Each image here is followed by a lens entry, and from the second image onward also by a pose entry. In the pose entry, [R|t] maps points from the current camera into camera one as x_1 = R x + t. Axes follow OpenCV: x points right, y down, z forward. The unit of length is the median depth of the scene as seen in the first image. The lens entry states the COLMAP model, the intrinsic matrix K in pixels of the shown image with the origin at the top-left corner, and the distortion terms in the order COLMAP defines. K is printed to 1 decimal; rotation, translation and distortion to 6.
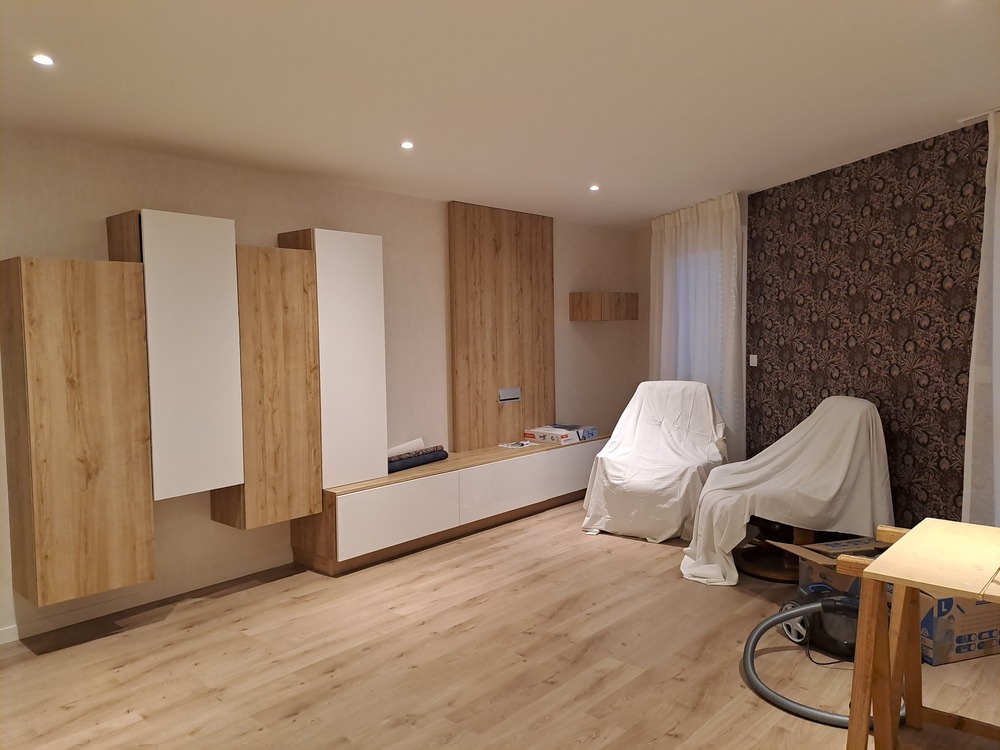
lens RADIAL K [[734.1, 0, 500.0], [0, 734.1, 375.0], [0, 0, 1]] dist [0.029536, -0.023487]
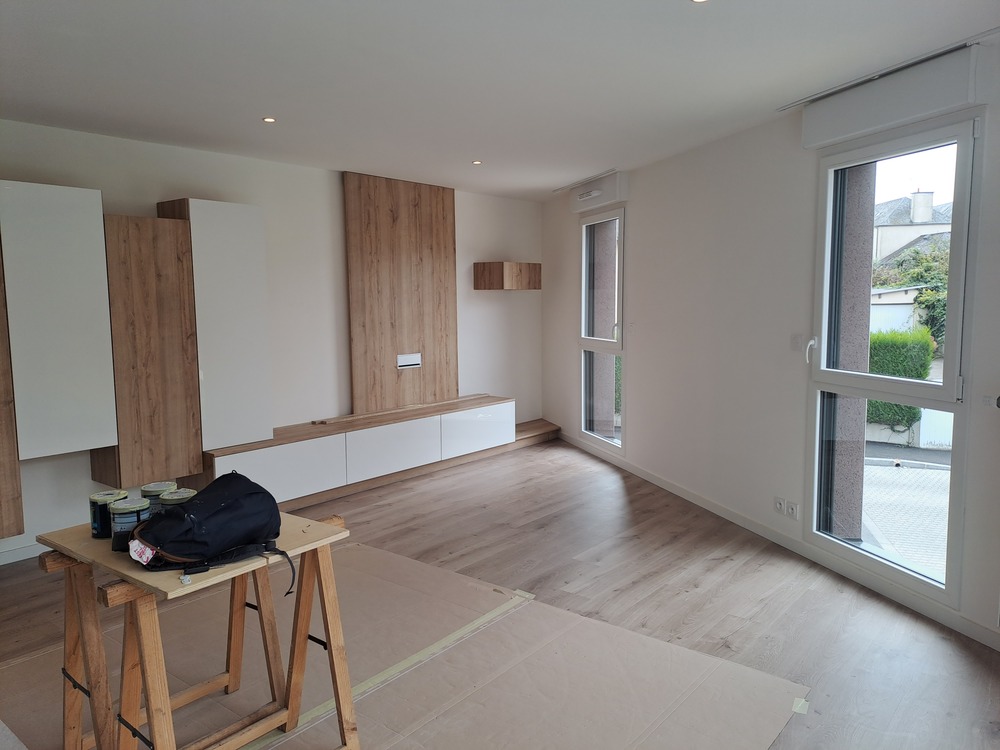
lens RADIAL K [[730.2, 0, 500.0], [0, 730.2, 375.0], [0, 0, 1]] dist [0.062907, -0.114683]
pose [[0.998172, -0.001617, 0.060422, 0.119870], [-0.001042, 0.999033, 0.043946, 0.001631], [-0.060435, -0.043929, 0.997205, -0.061950]]
